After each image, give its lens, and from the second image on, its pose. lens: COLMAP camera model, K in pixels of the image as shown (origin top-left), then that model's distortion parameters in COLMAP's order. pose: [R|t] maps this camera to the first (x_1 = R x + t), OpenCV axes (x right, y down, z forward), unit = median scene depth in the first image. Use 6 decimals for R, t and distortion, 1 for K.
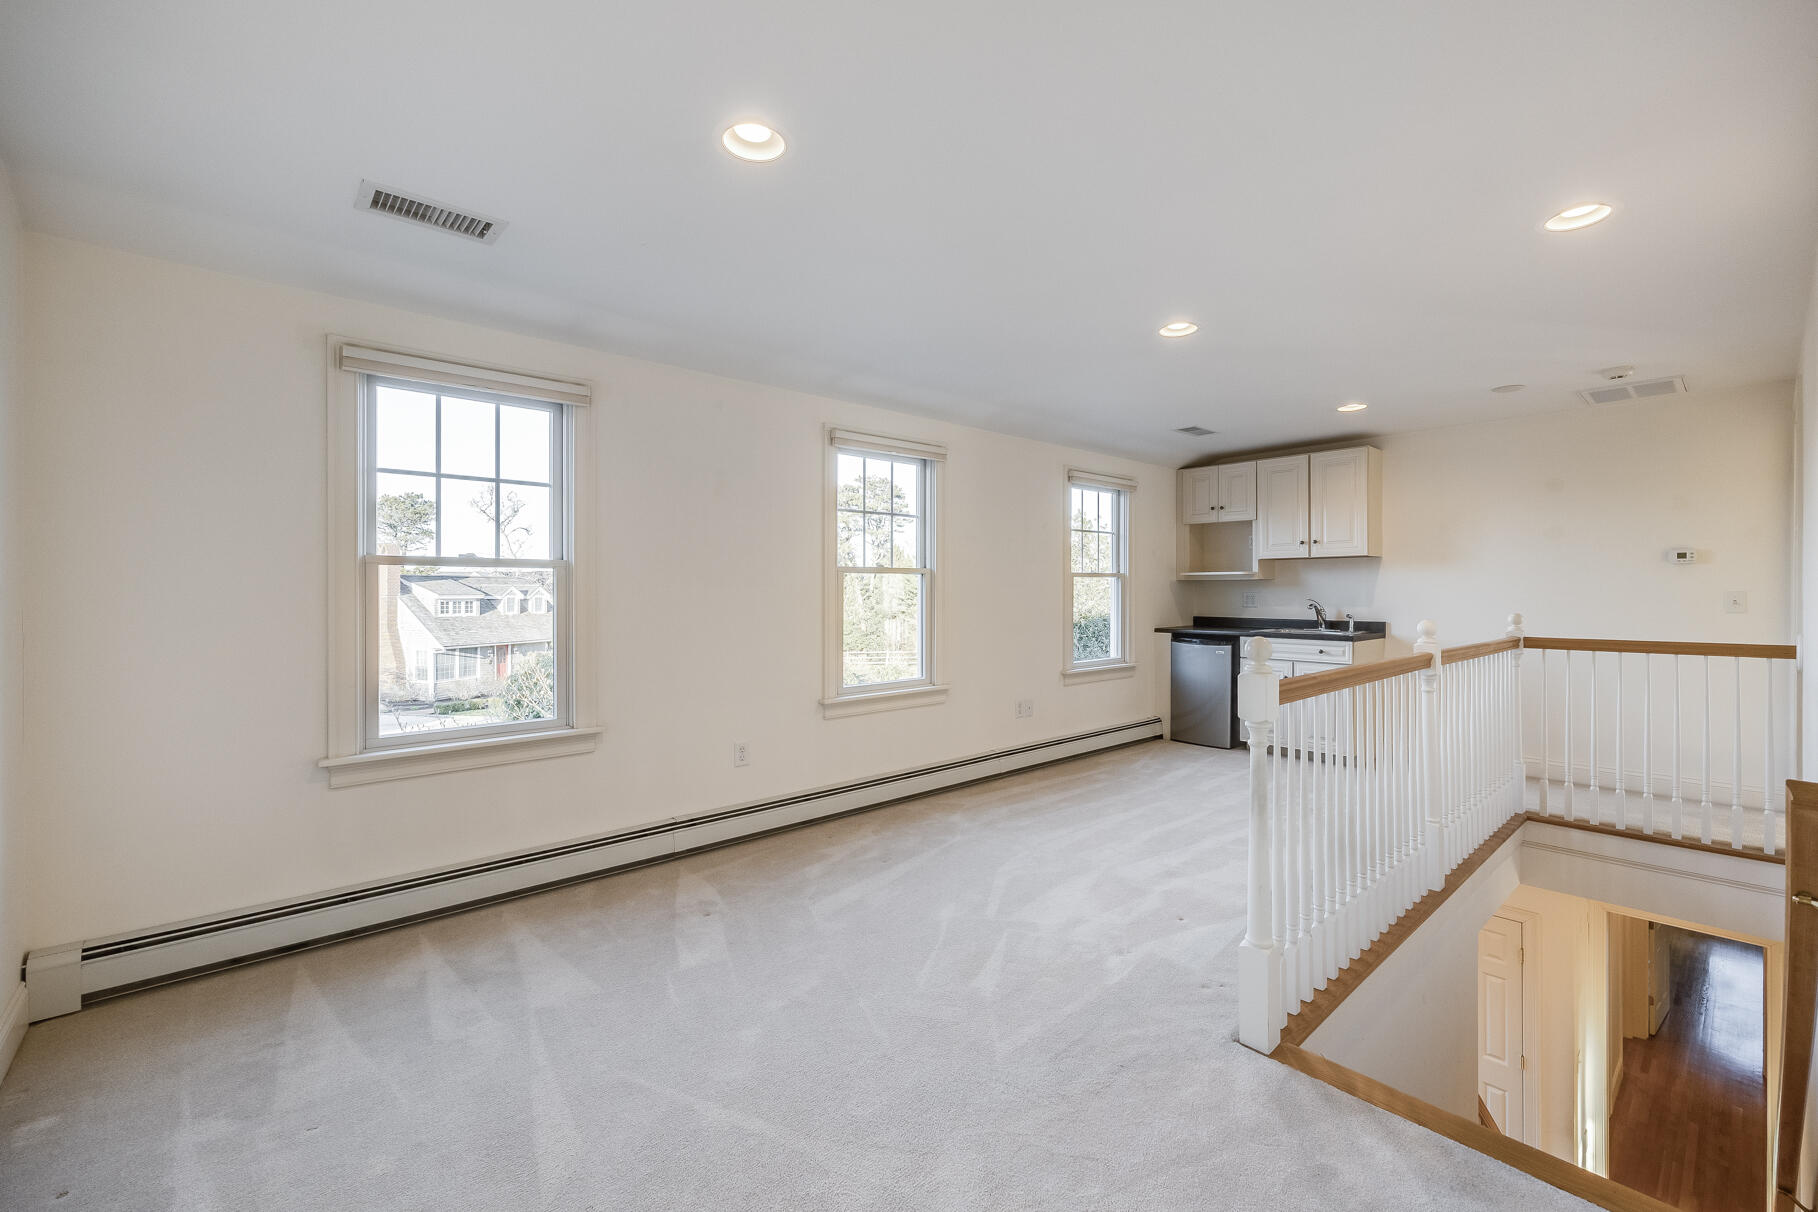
lens RADIAL K [[774.9, 0, 956.2], [0, 774.9, 594.4], [0, 0, 1]] dist [-0.000259, 0.000211]
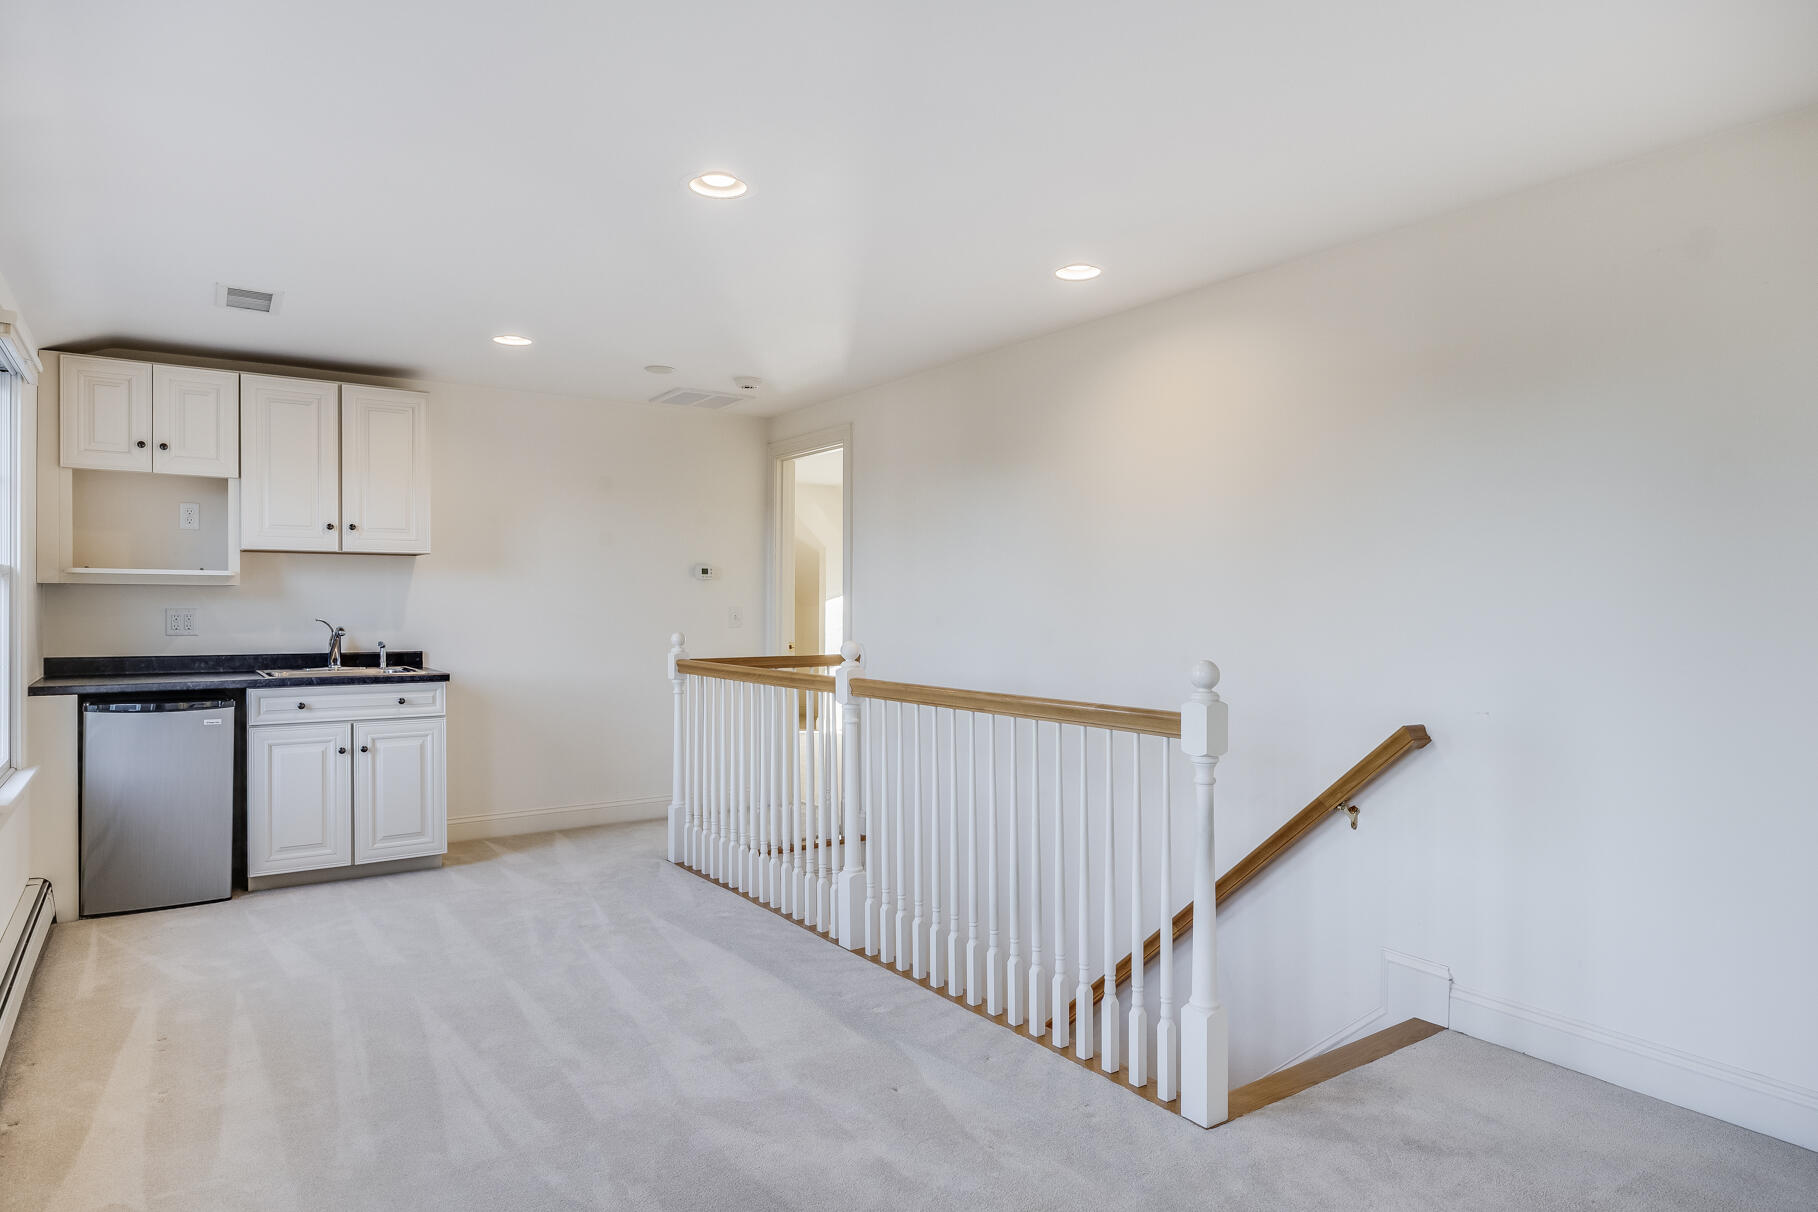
lens RADIAL K [[1072.1, 0, 915.3], [0, 1072.1, 605.6], [0, 0, 1]] dist [-0.001301, -0.000207]
pose [[0.139460, -0.000201, 0.990228, -0.303575], [0.001363, 0.999999, 0.000011, -0.003871], [-0.990227, 0.001348, 0.139460, 0.400987]]
